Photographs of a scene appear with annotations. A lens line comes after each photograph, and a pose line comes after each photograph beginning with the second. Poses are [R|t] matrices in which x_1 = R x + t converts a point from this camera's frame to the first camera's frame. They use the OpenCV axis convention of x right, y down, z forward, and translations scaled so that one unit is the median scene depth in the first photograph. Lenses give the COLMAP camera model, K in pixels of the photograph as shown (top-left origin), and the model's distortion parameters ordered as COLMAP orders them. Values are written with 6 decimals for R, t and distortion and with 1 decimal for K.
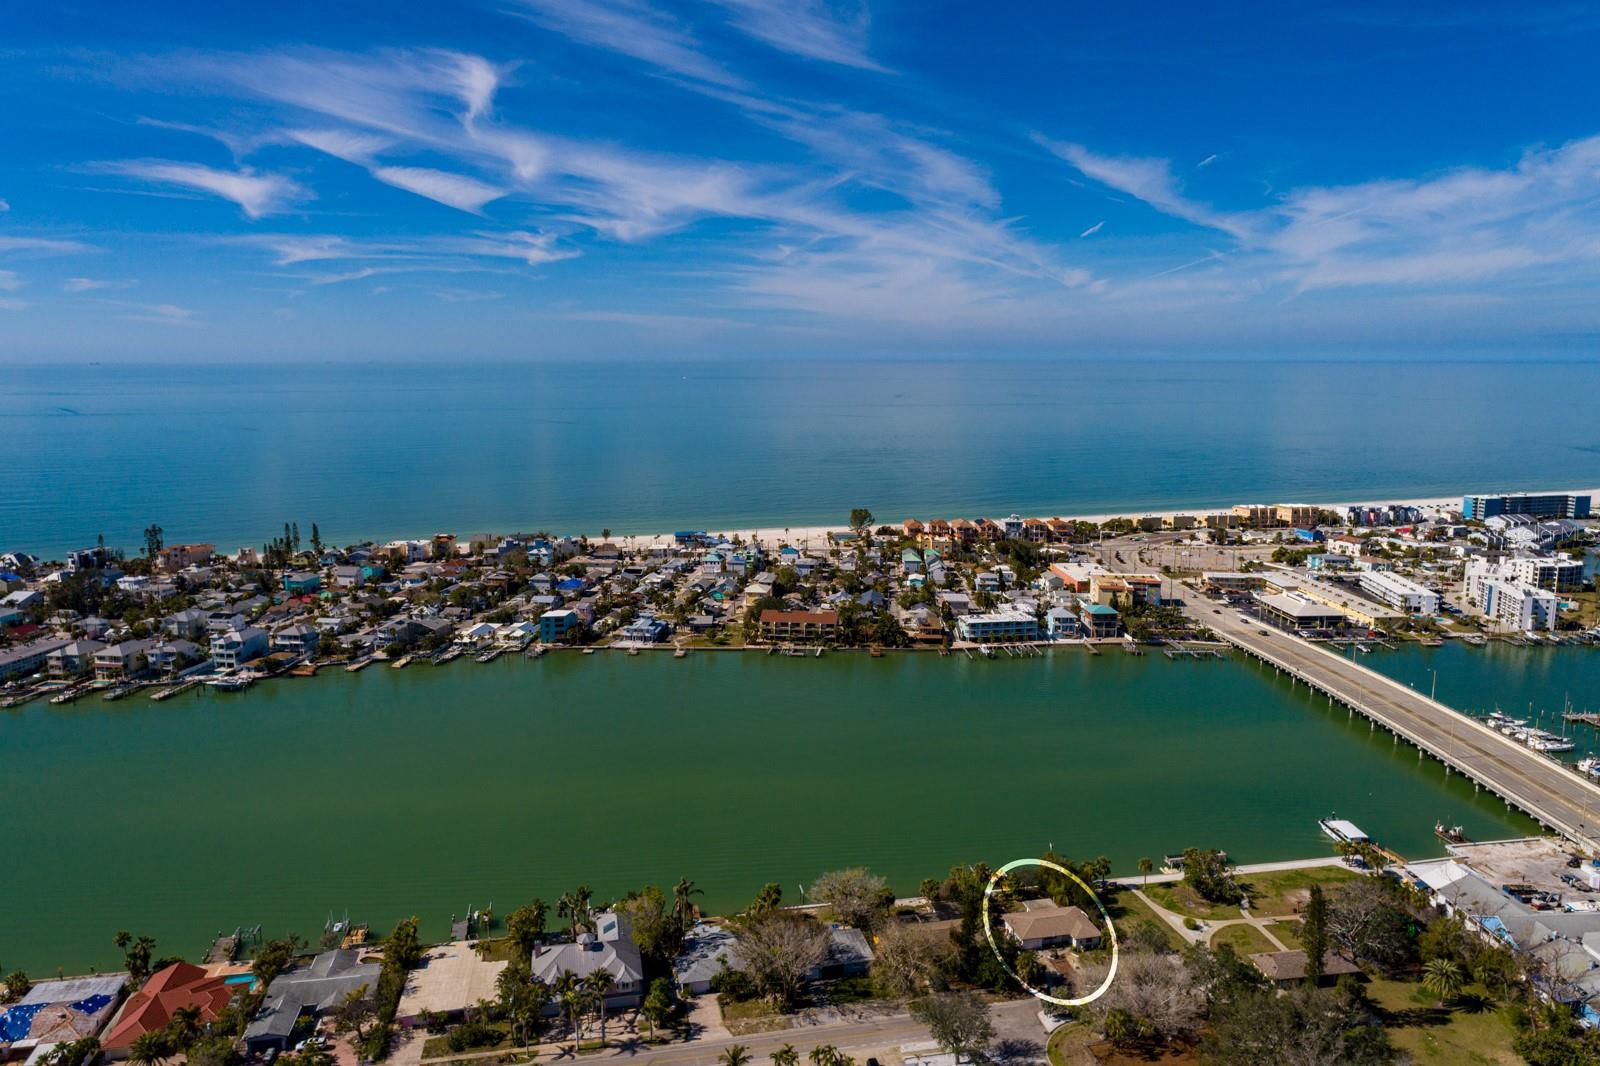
lens RADIAL K [[1092.2, 0, 793.0], [0, 1092.2, 507.5], [0, 0, 1]] dist [-0.011200, 0.024587]
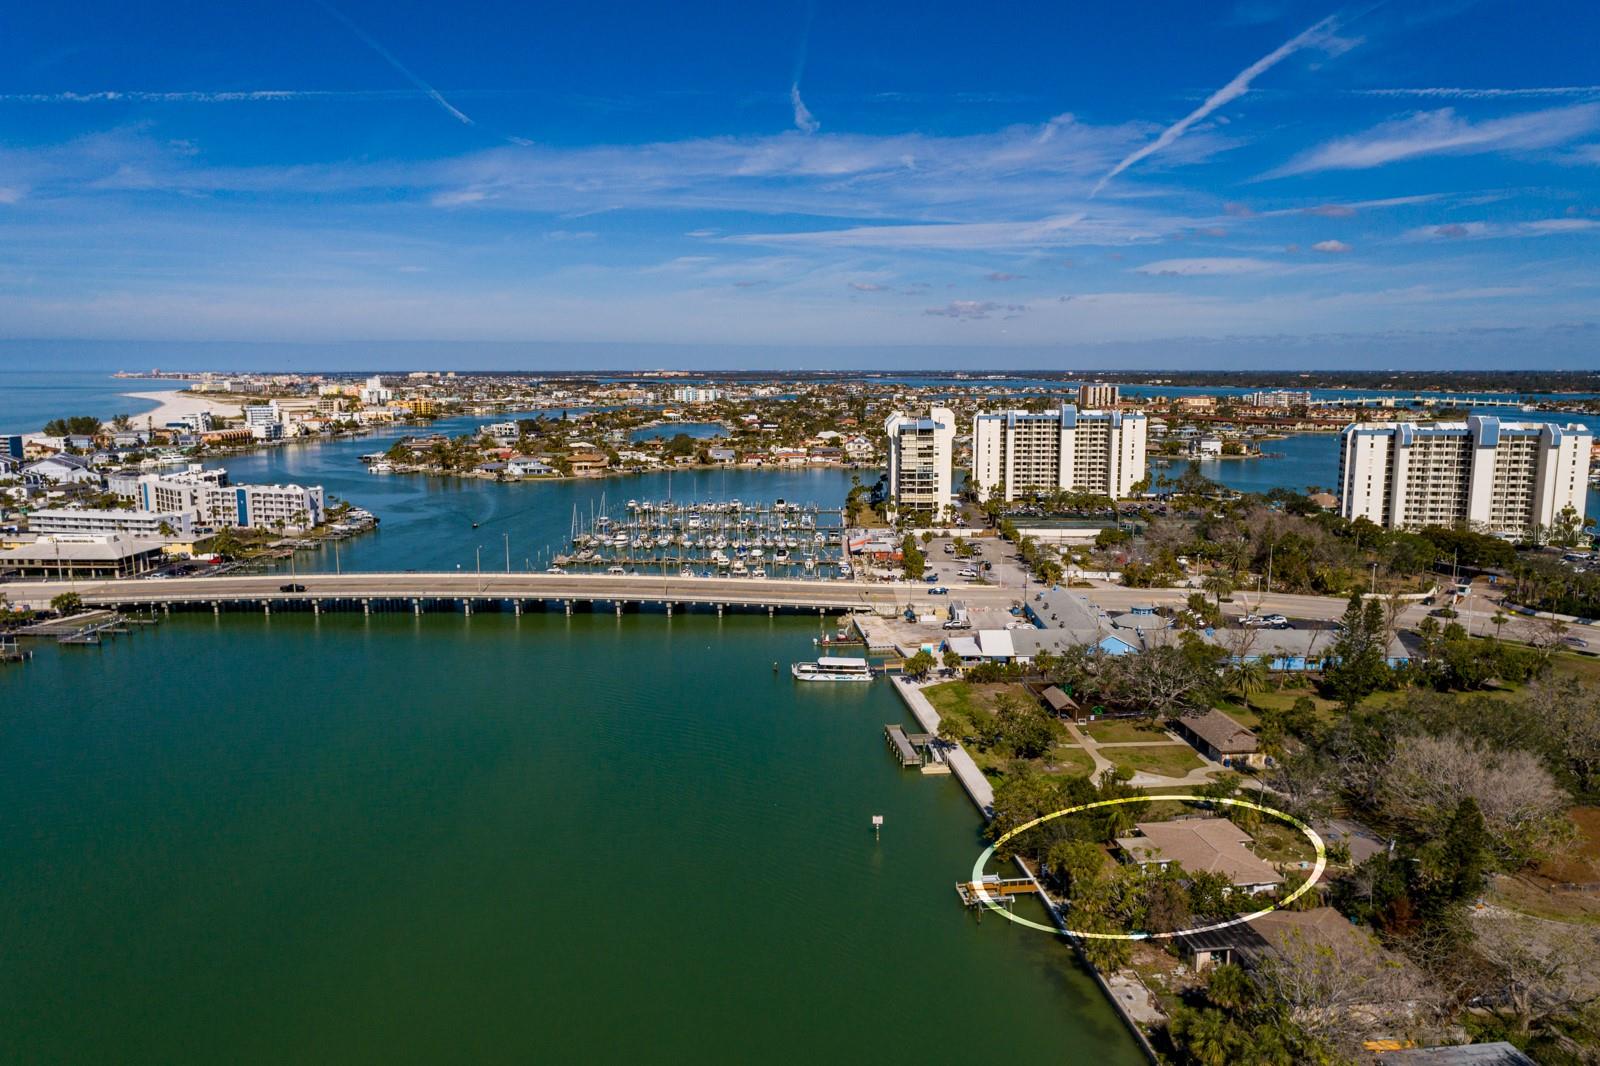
lens RADIAL K [[1096.0, 0, 794.1], [0, 1096.0, 523.5], [0, 0, 1]] dist [-0.001379, 0.003907]
pose [[0.077099, -0.137091, 0.987553, -0.162671], [0.133473, 0.983005, 0.126040, 0.051940], [-0.988049, 0.122094, 0.094086, 0.555334]]
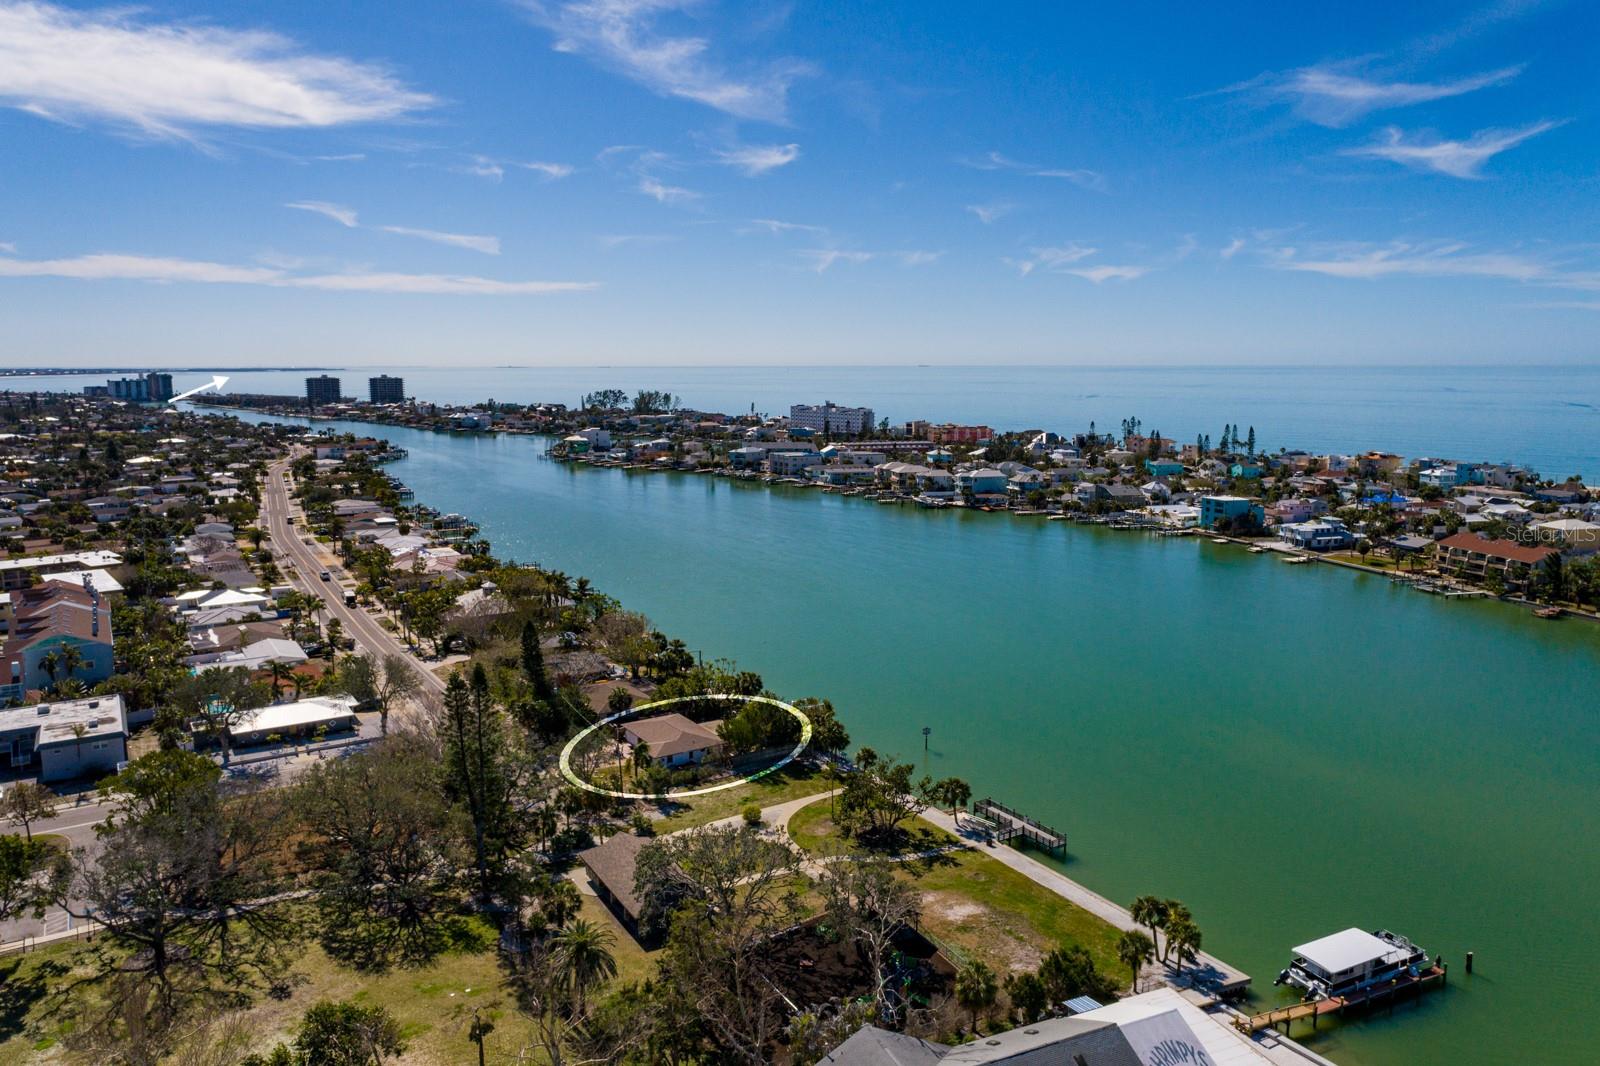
lens RADIAL K [[1085.5, 0, 803.6], [0, 1085.5, 581.3], [0, 0, 1]] dist [0.000545, 0.005382]
pose [[0.361160, 0.185576, -0.913852, 0.455536], [-0.122485, 0.980948, 0.150794, 0.074406], [0.924425, 0.057472, 0.377009, 0.386708]]
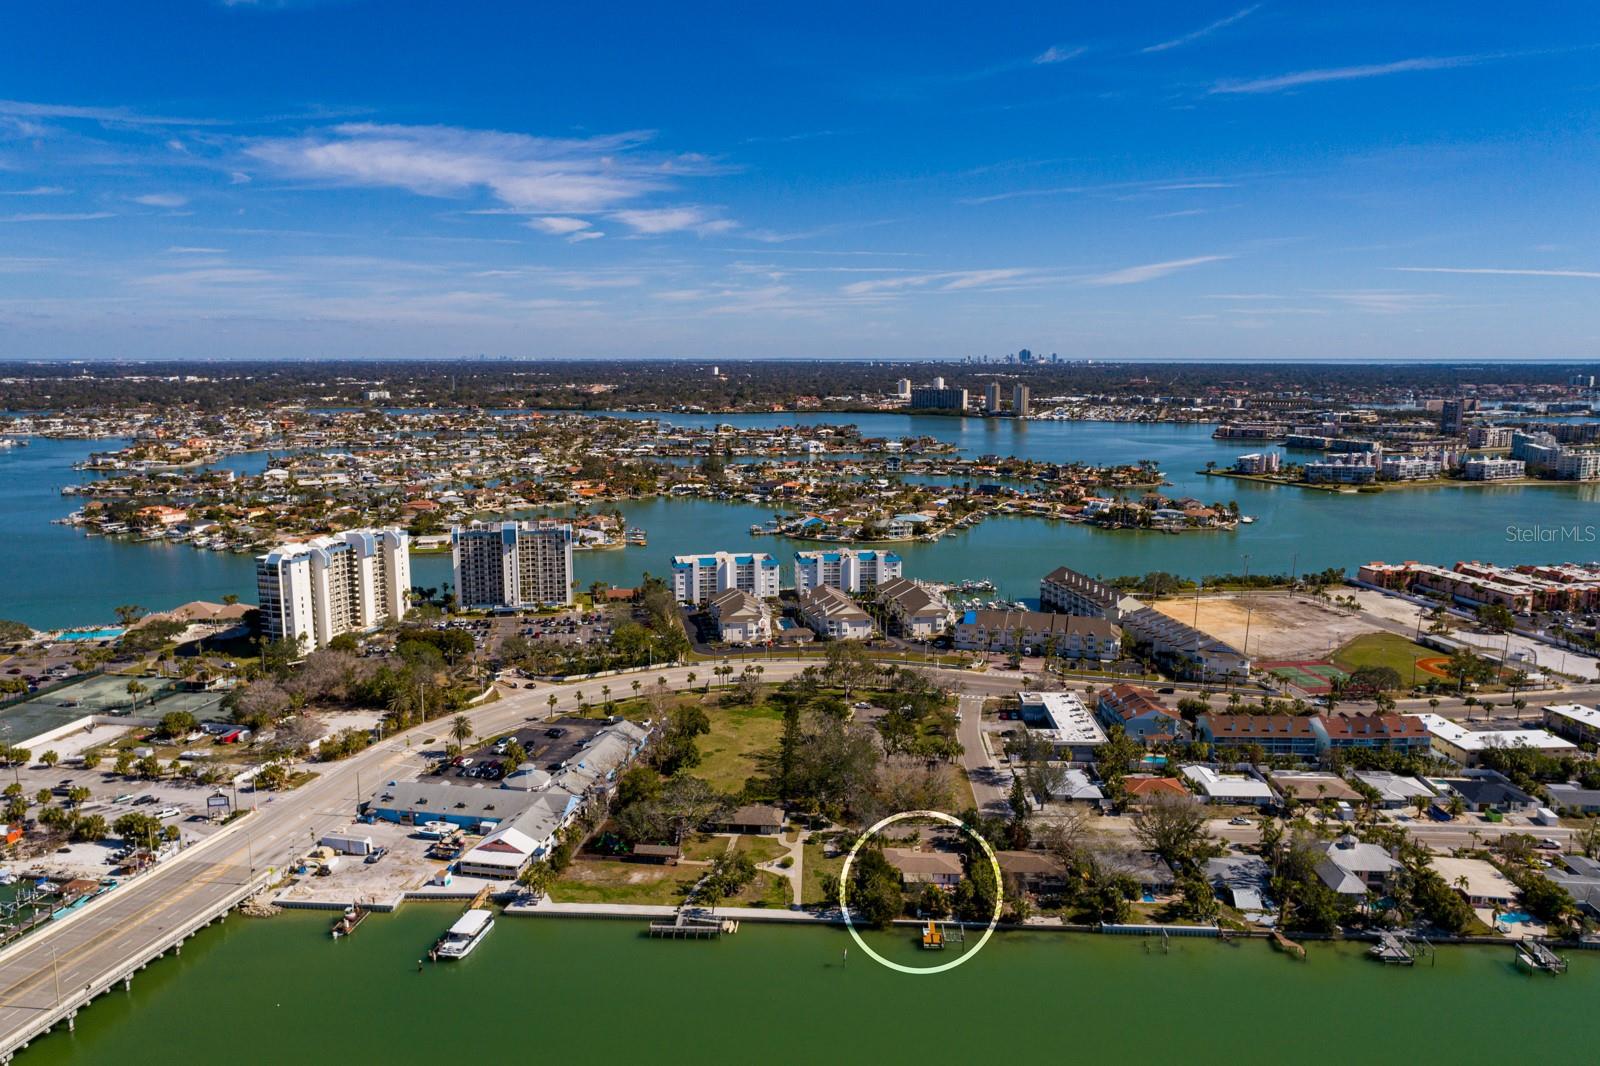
lens RADIAL K [[1132.7, 0, 801.7], [0, 1132.7, 533.2], [0, 0, 1]] dist [-0.002613, 0.009077]
pose [[-0.972327, -0.035541, 0.230903, 0.049967], [0.031916, 0.958886, 0.281992, -0.124260], [-0.231432, 0.281558, -0.931217, 0.966328]]
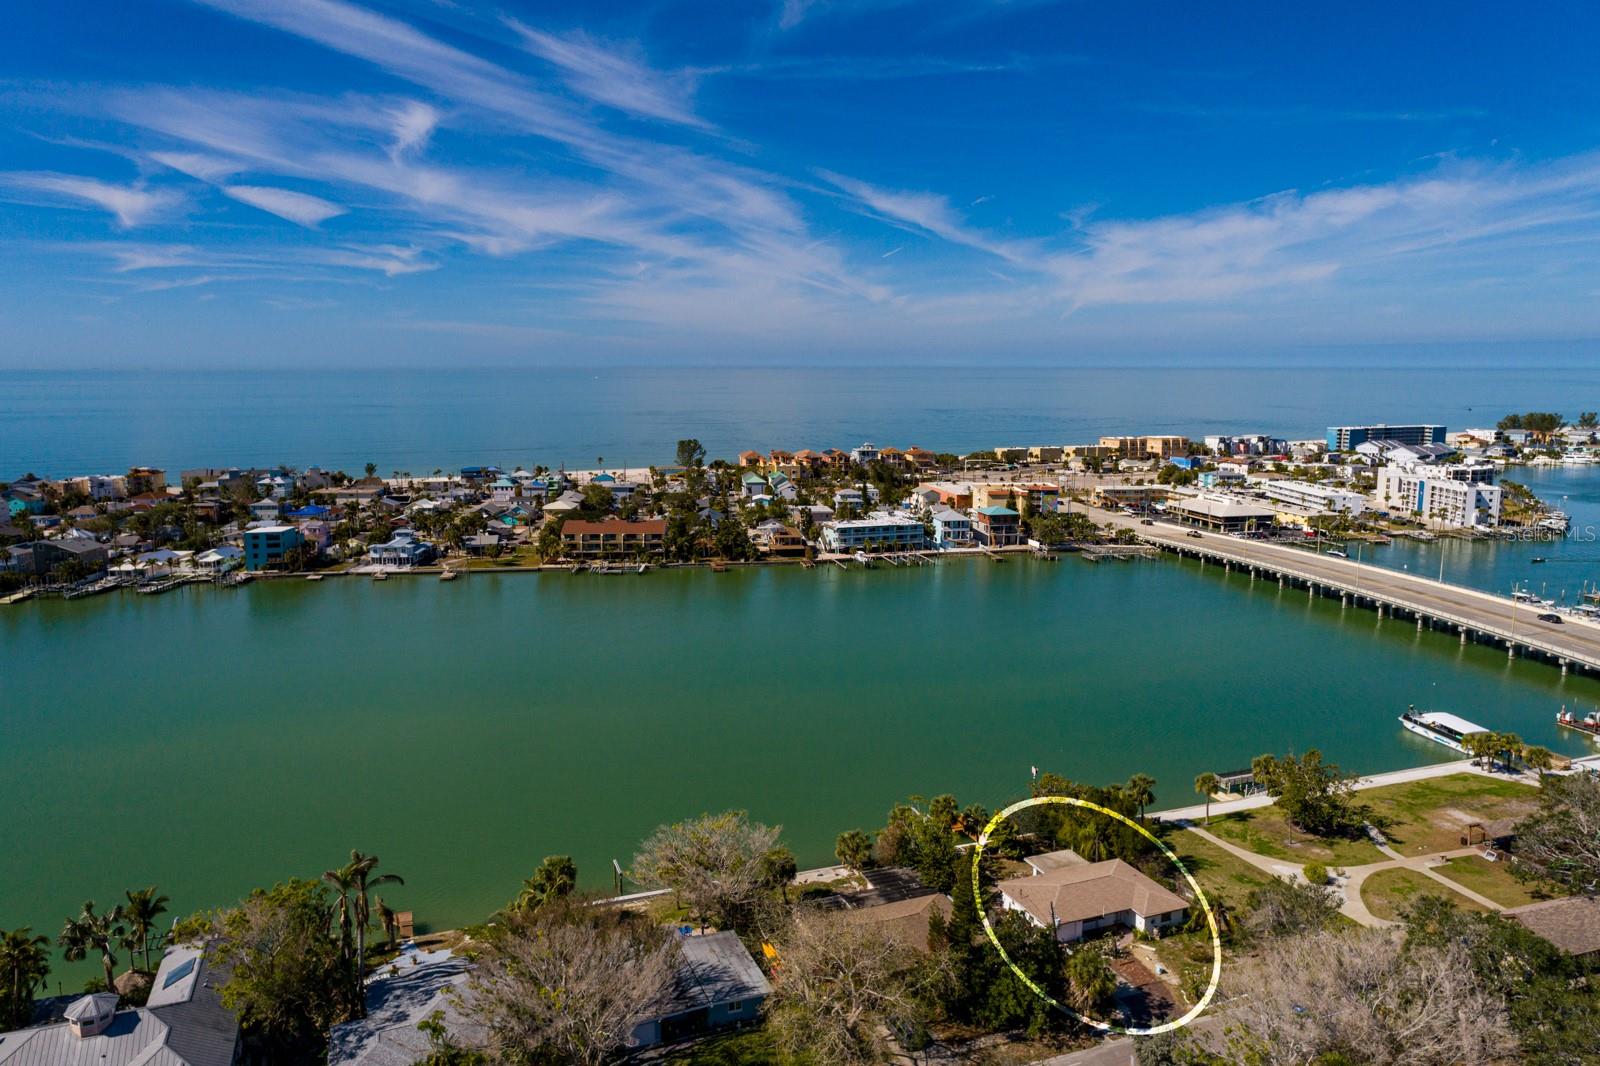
lens RADIAL K [[1095.8, 0, 796.5], [0, 1095.8, 525.8], [0, 0, 1]] dist [-0.001807, 0.008381]
pose [[0.986165, -0.020945, 0.164436, 0.005029], [0.019142, 0.999738, 0.012543, 0.093567], [-0.164656, -0.009222, 0.986308, 0.240963]]
